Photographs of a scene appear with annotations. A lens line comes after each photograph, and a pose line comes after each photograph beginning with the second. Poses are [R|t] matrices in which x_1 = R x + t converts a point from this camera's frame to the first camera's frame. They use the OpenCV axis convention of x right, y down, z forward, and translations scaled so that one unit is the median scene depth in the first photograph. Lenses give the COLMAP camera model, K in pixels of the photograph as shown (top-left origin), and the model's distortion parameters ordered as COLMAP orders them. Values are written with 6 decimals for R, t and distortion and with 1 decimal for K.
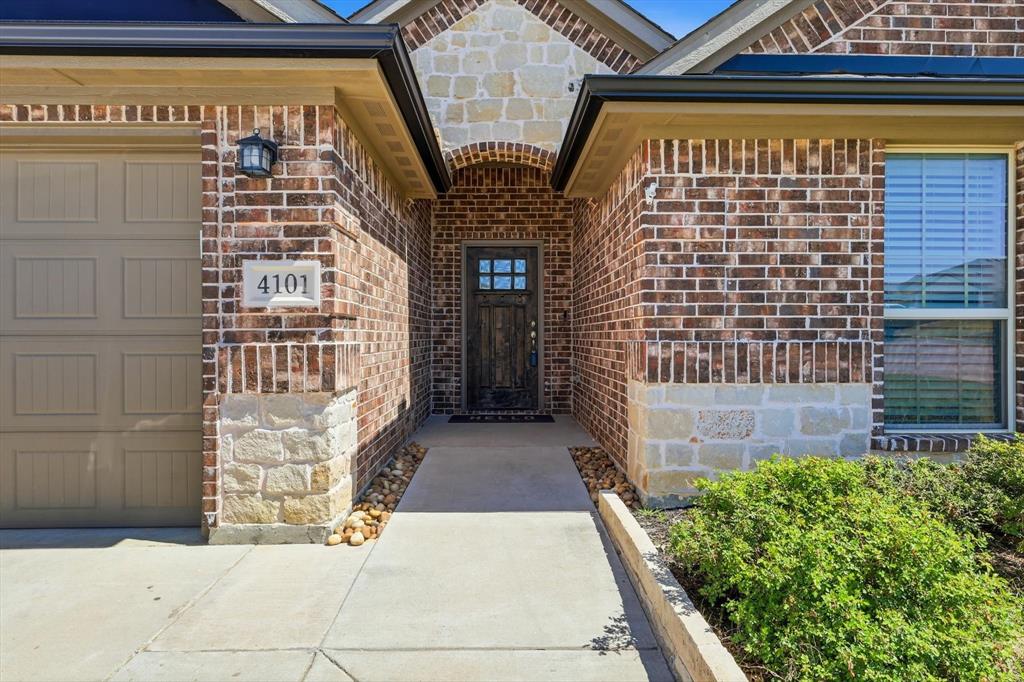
lens RADIAL K [[564.7, 0, 518.1], [0, 564.7, 337.7], [0, 0, 1]] dist [0.002394, 0.000294]
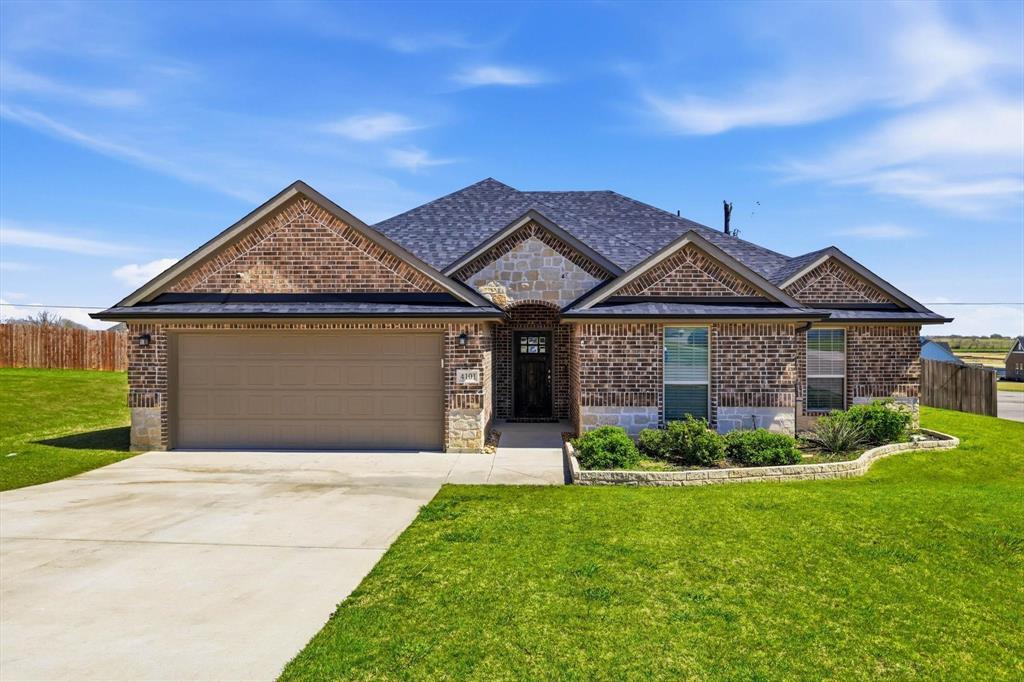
lens RADIAL K [[629.8, 0, 515.8], [0, 629.8, 342.2], [0, 0, 1]] dist [-0.008488, 0.001389]
pose [[0.998539, 0.001091, -0.054034, 0.060461], [-0.001169, 0.999998, -0.001407, -0.250420], [0.054032, 0.001469, 0.998538, -2.334089]]
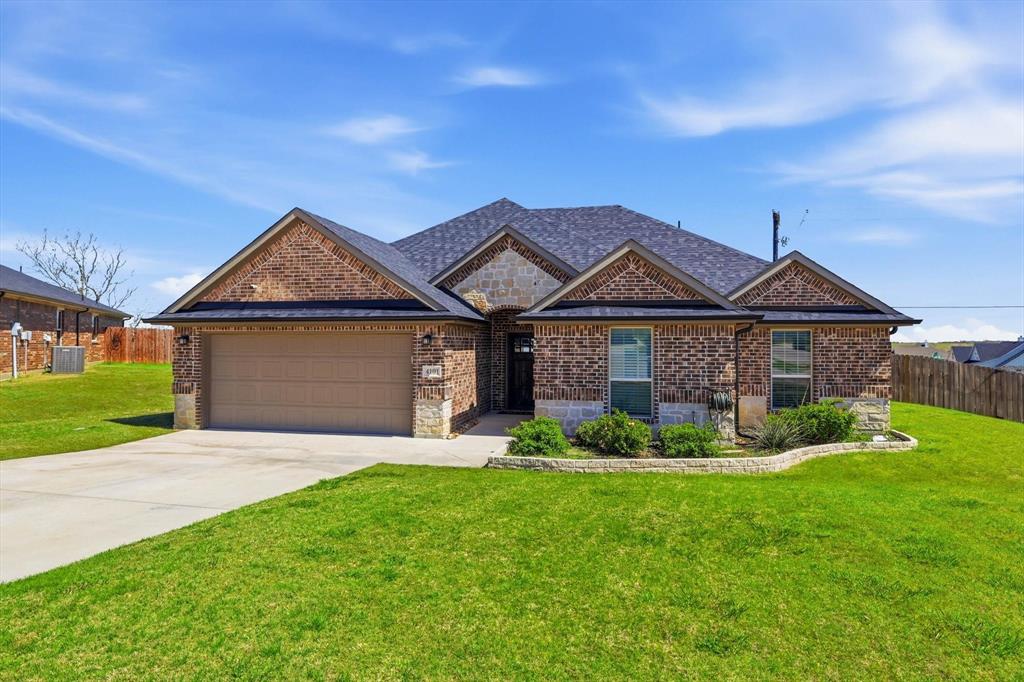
lens RADIAL K [[566.4, 0, 511.8], [0, 566.4, 336.2], [0, 0, 1]] dist [0.006339, -0.001231]
pose [[0.974247, 0.000518, -0.225481, 0.847048], [-0.004493, 0.999843, -0.017115, -0.233381], [0.225437, 0.017687, 0.974097, -2.277195]]
